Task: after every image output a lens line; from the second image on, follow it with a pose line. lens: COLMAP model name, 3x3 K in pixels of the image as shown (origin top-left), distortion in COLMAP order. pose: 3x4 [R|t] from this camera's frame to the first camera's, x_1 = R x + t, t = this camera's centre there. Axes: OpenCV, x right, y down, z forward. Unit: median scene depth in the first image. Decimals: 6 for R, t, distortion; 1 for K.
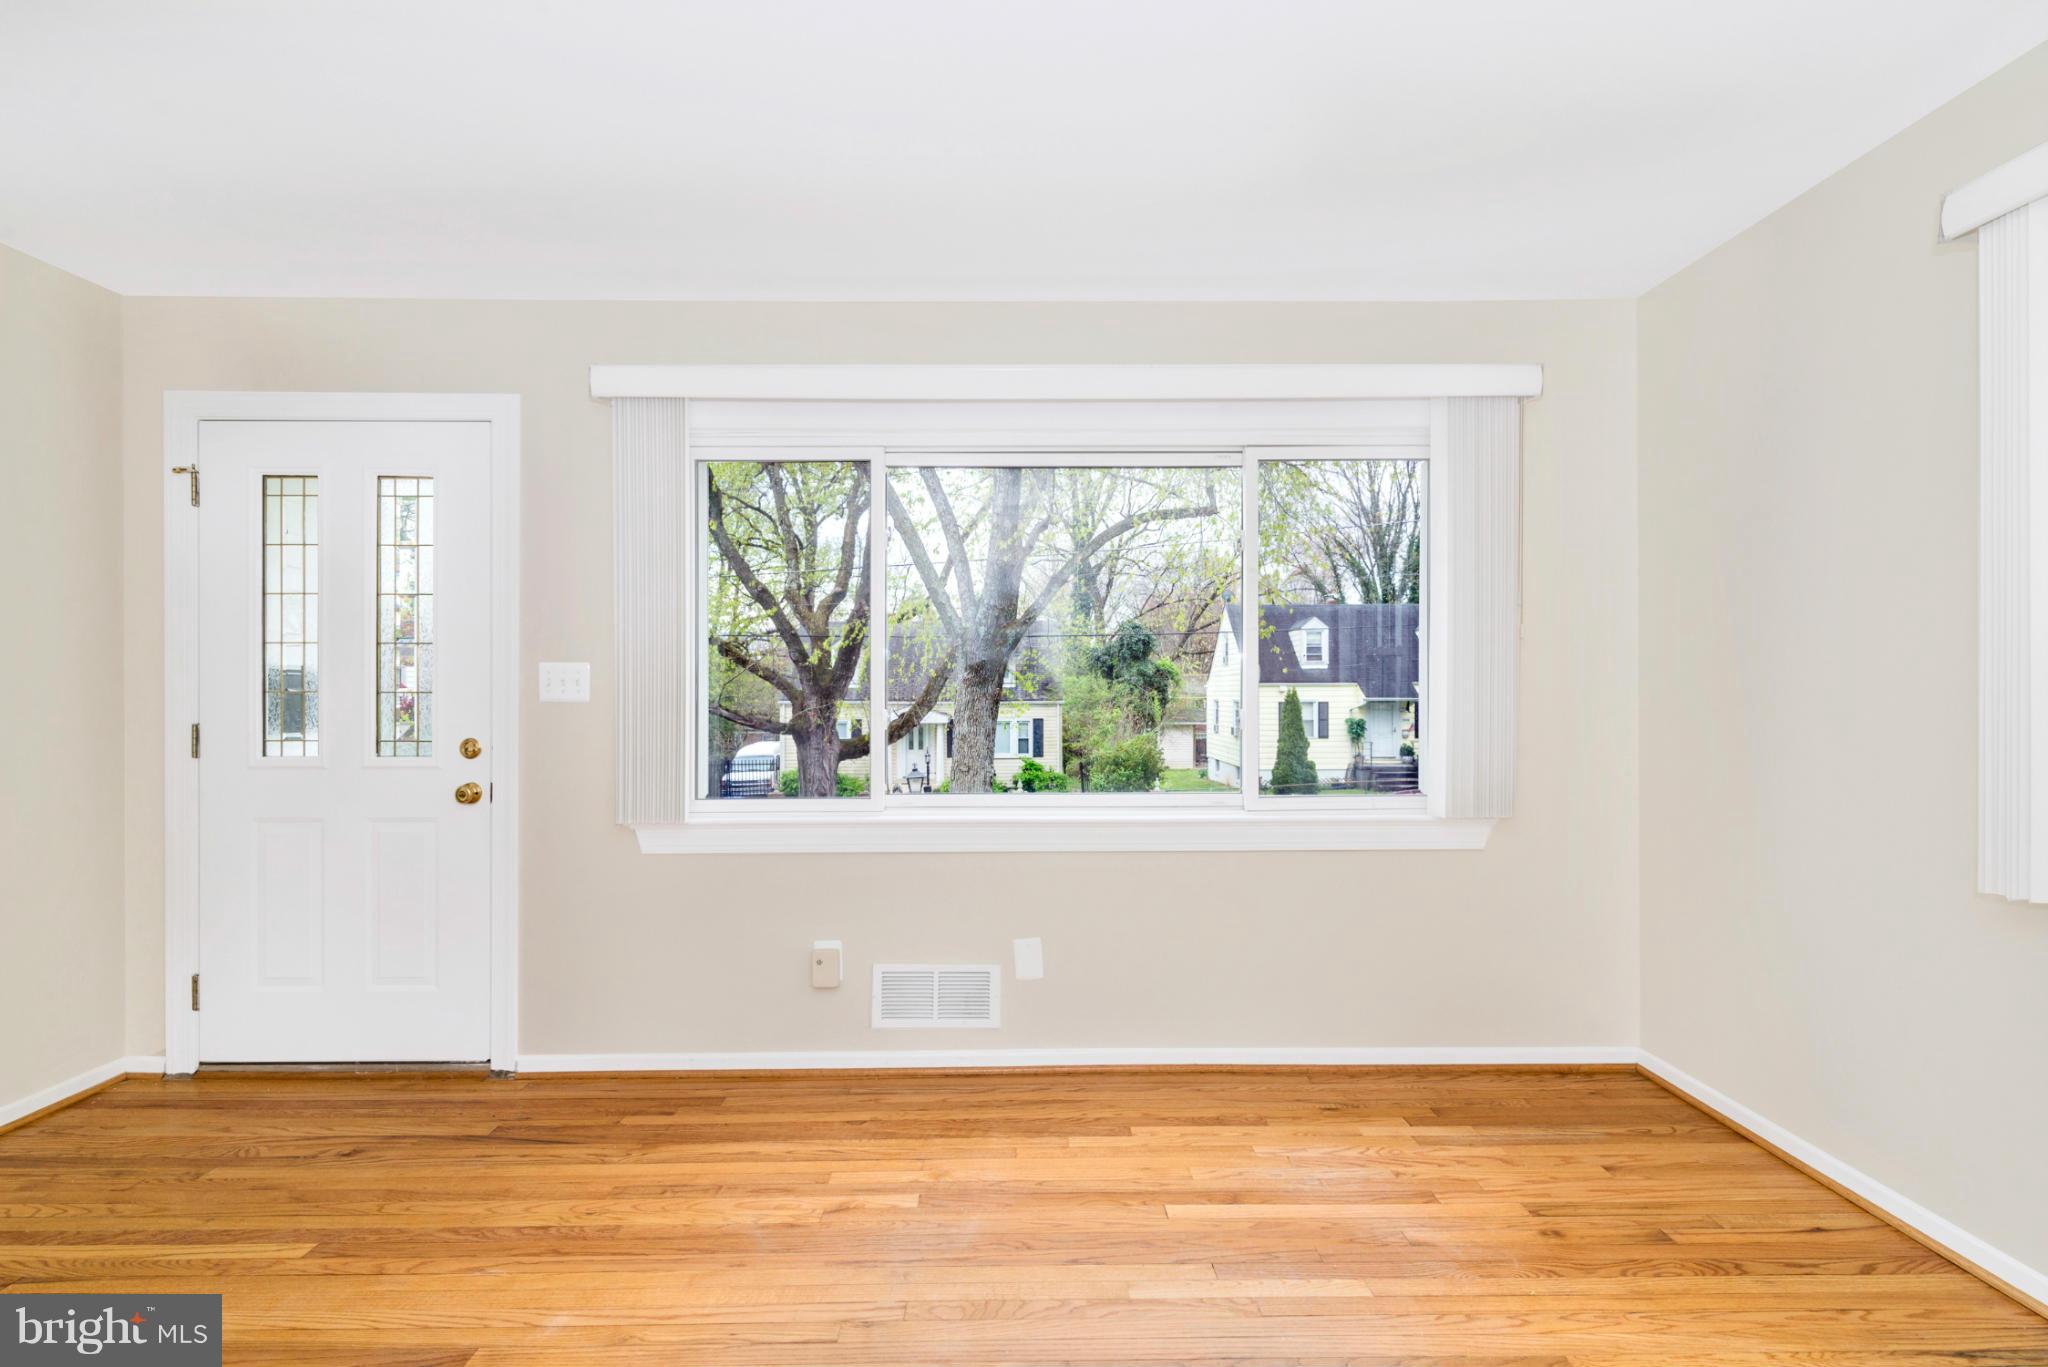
lens RADIAL K [[949.6, 0, 1021.5], [0, 949.6, 718.6], [0, 0, 1]] dist [0.006157, -0.001410]
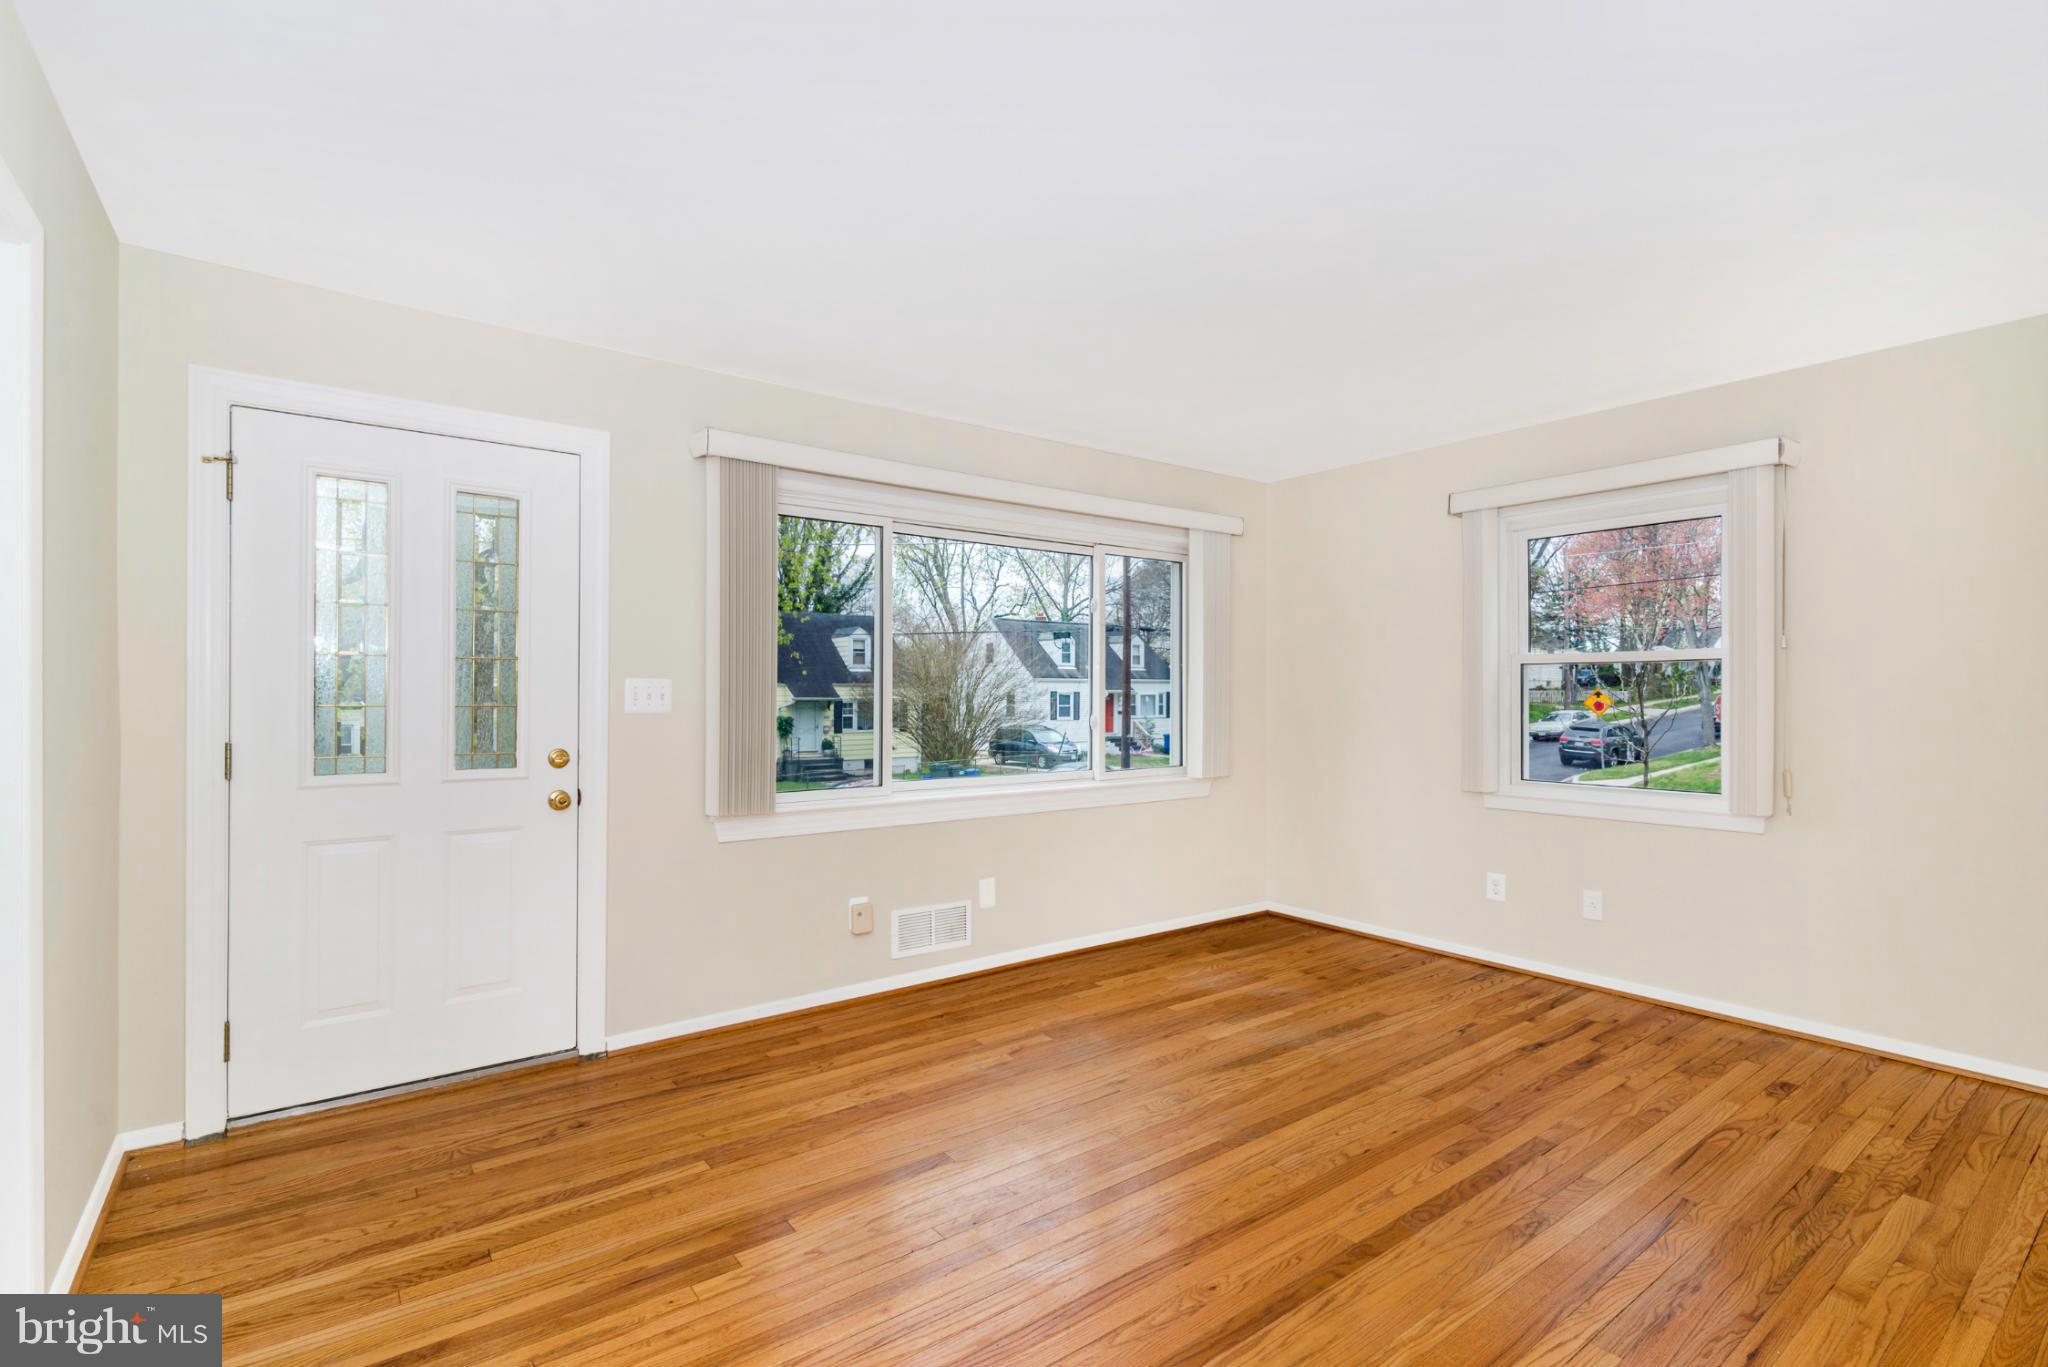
lens RADIAL K [[949.6, 0, 994.2], [0, 949.6, 717.2], [0, 0, 1]] dist [0.006157, -0.001410]
pose [[0.810984, -0.010863, 0.584968, -0.859010], [0.010294, 0.999938, 0.004299, -0.013486], [-0.584978, 0.002535, 0.811045, -0.155792]]
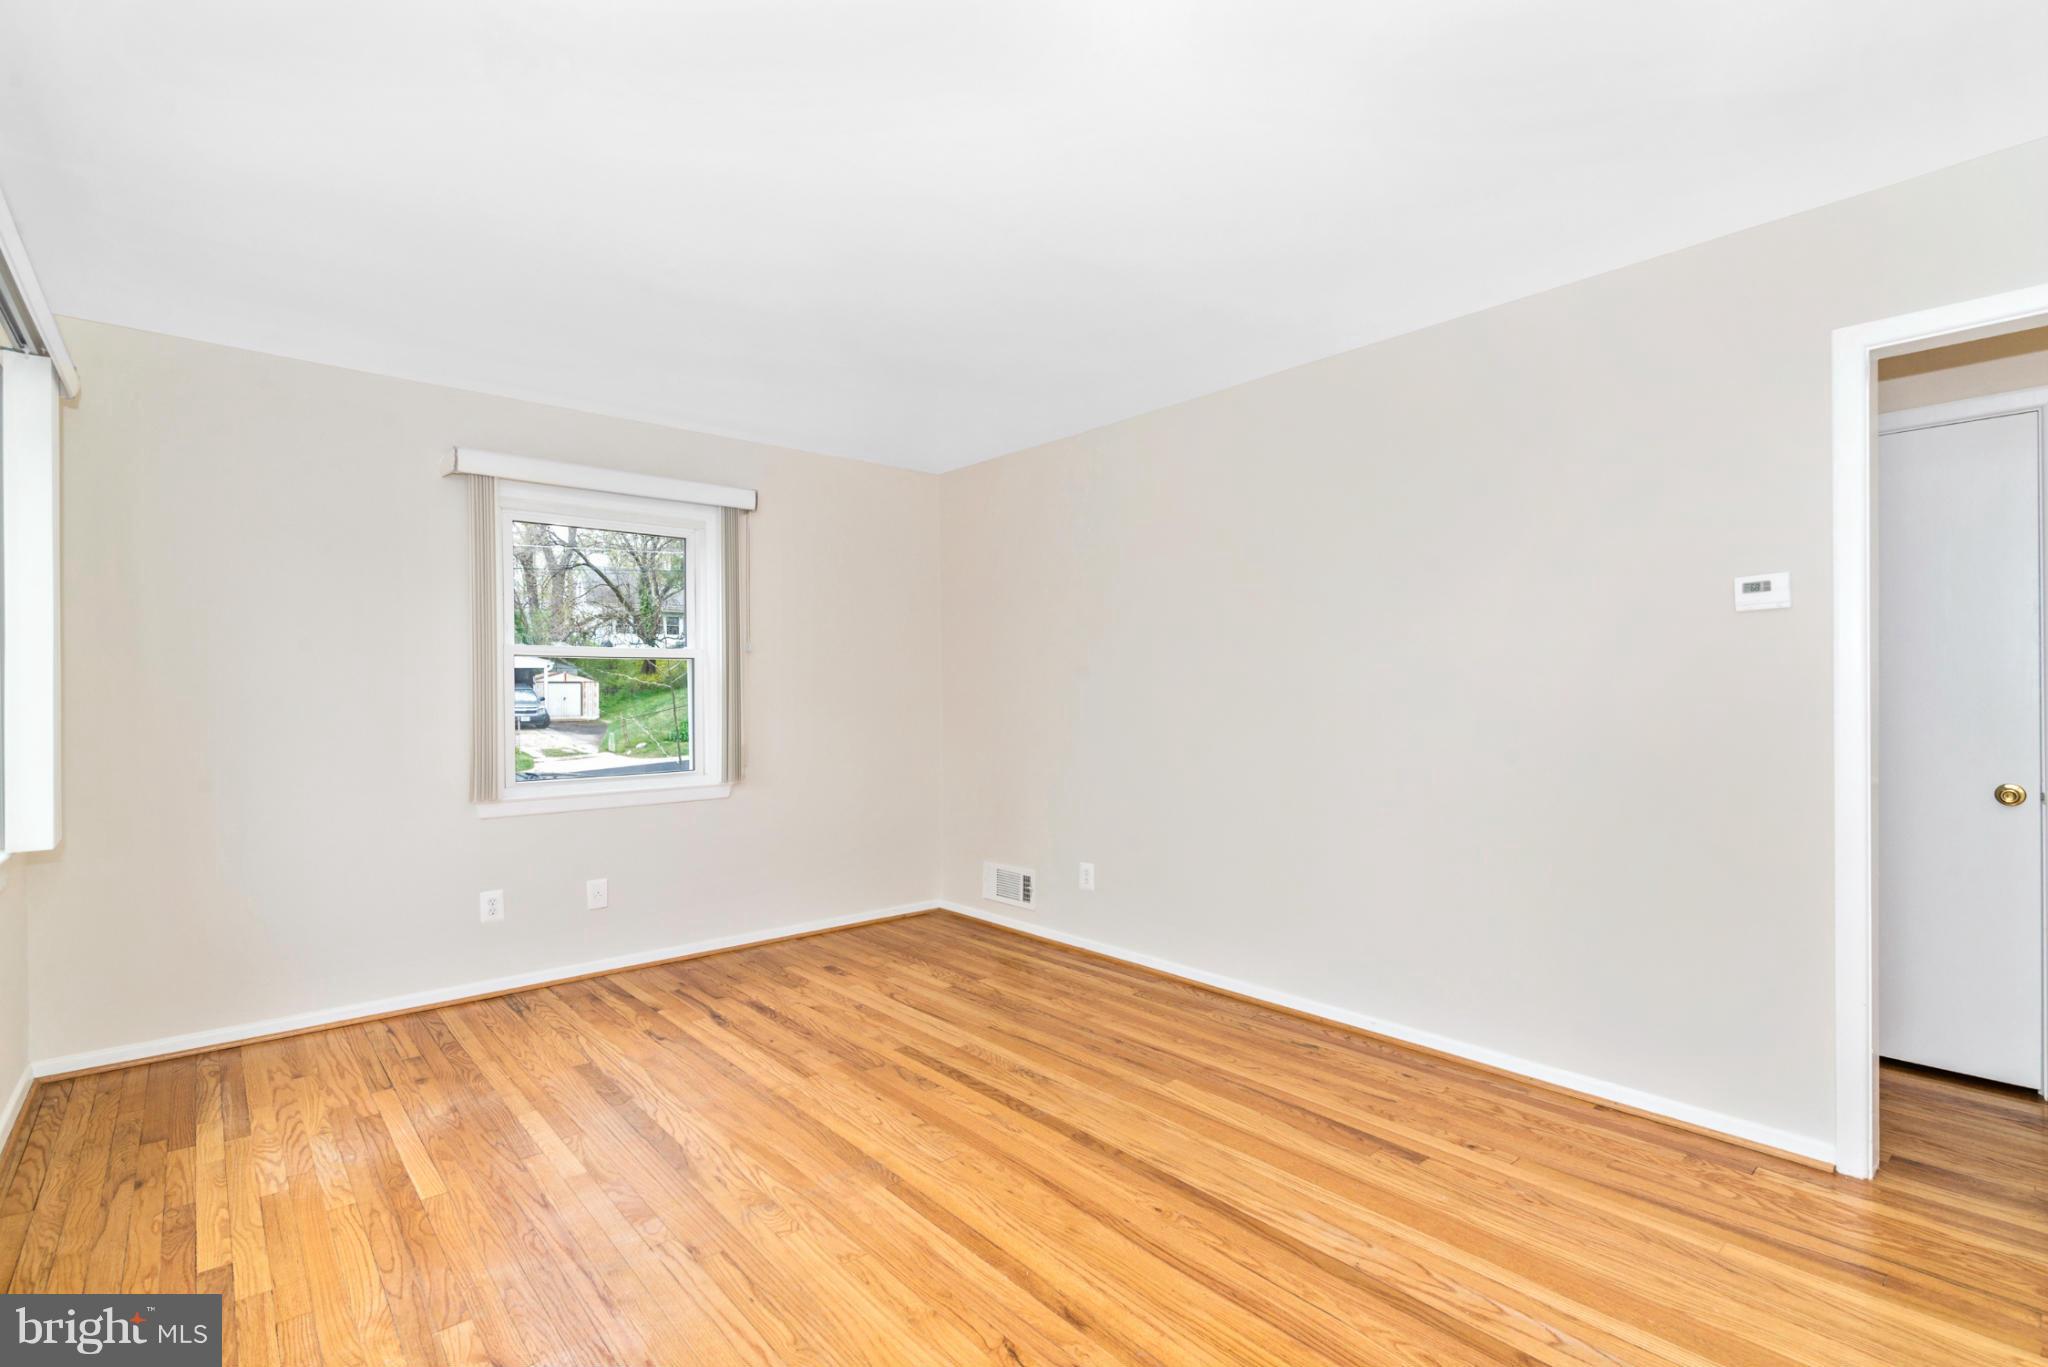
lens RADIAL K [[949.6, 0, 1056.1], [0, 949.6, 683.6], [0, 0, 1]] dist [0.006157, -0.001410]
pose [[-0.666898, 0.014808, 0.745002, -0.852451], [0.027078, 0.999624, 0.004370, -0.023750], [-0.744657, 0.023087, -0.667048, 0.919336]]
